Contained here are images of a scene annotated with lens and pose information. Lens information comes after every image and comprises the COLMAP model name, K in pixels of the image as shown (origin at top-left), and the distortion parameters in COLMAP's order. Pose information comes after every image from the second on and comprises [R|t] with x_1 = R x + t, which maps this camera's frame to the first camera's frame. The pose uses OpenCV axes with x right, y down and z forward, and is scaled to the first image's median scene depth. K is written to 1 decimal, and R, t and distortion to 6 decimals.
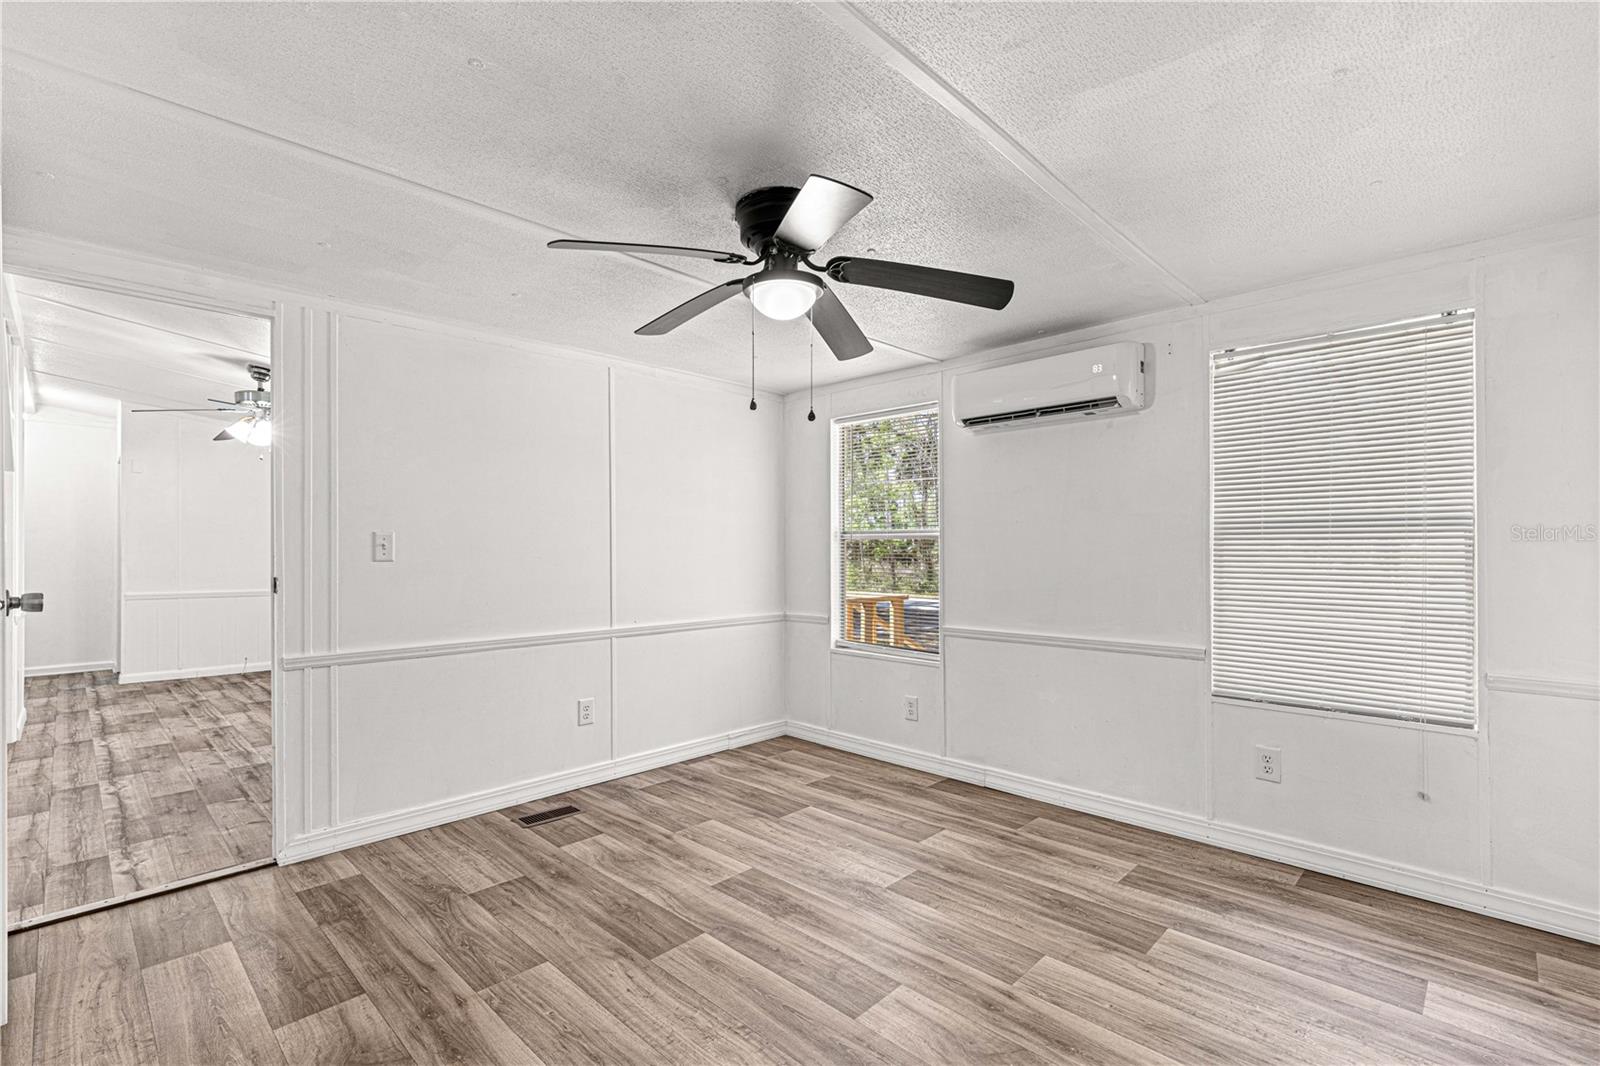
lens RADIAL K [[722.7, 0, 810.6], [0, 722.7, 545.3], [0, 0, 1]] dist [0.011893, -0.003168]
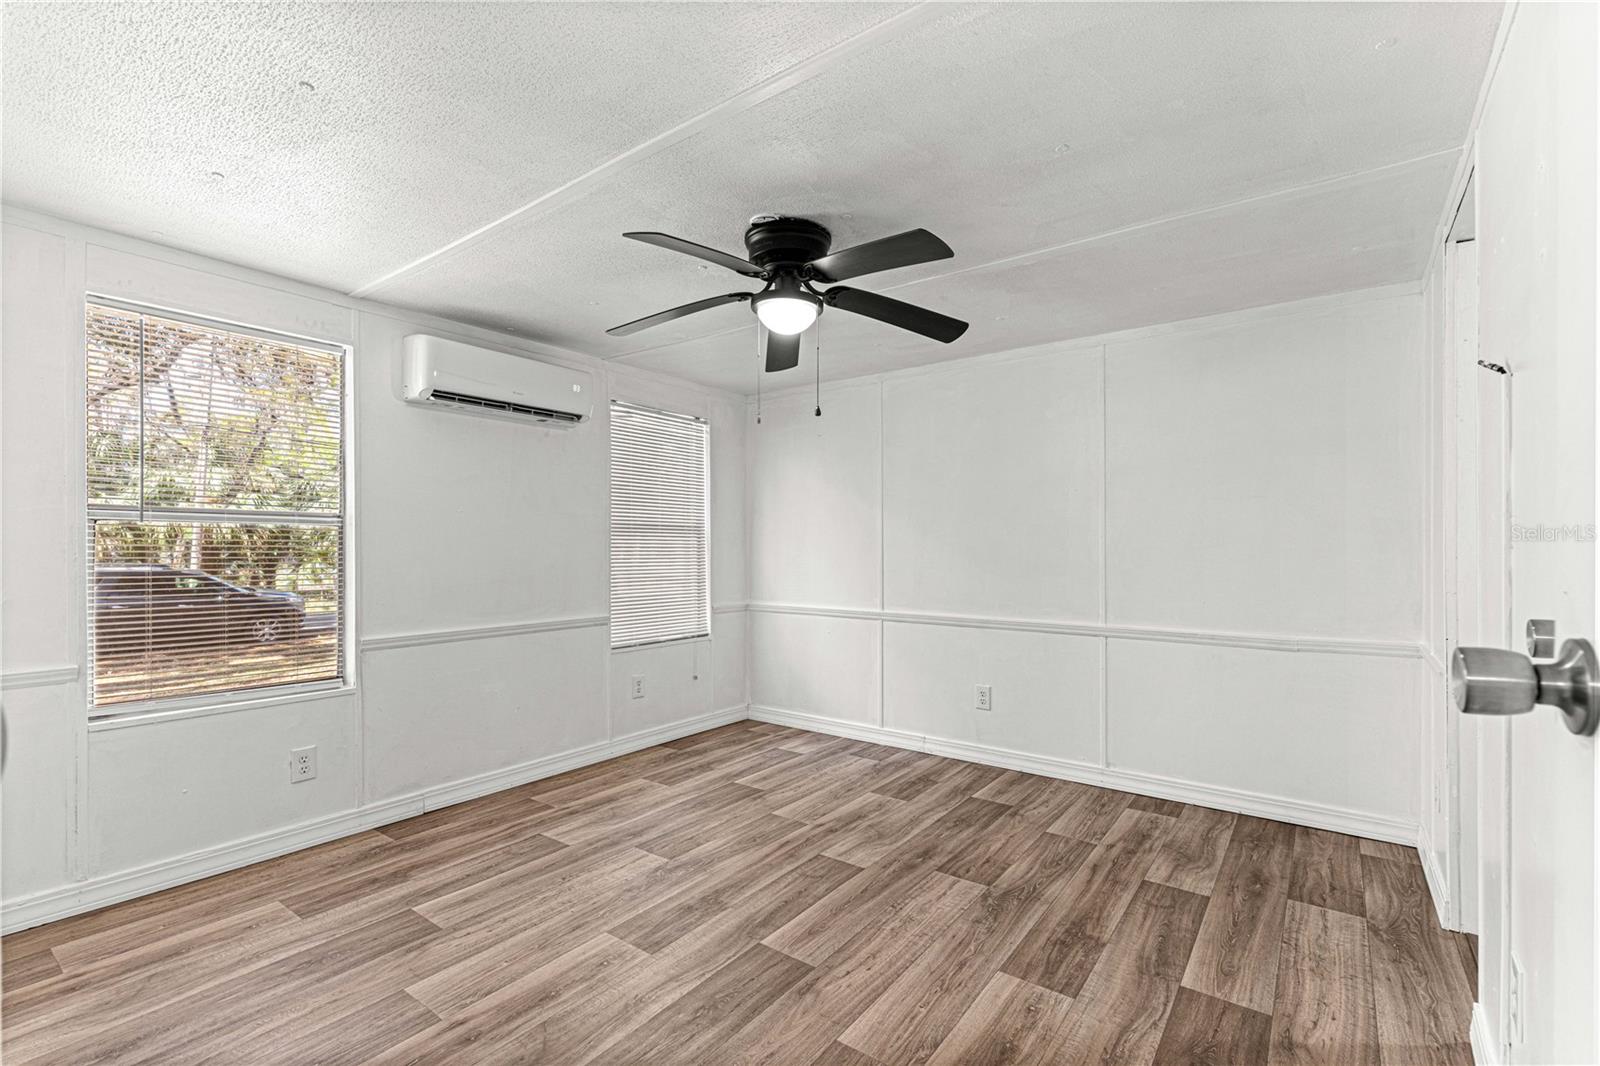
lens RADIAL K [[722.7, 0, 794.3], [0, 722.7, 540.4], [0, 0, 1]] dist [0.011893, -0.003168]
pose [[-0.127127, 0.010200, 0.991834, -0.805915], [-0.008863, 0.999896, -0.011419, 0.013051], [-0.991847, -0.010243, -0.127024, 0.790816]]
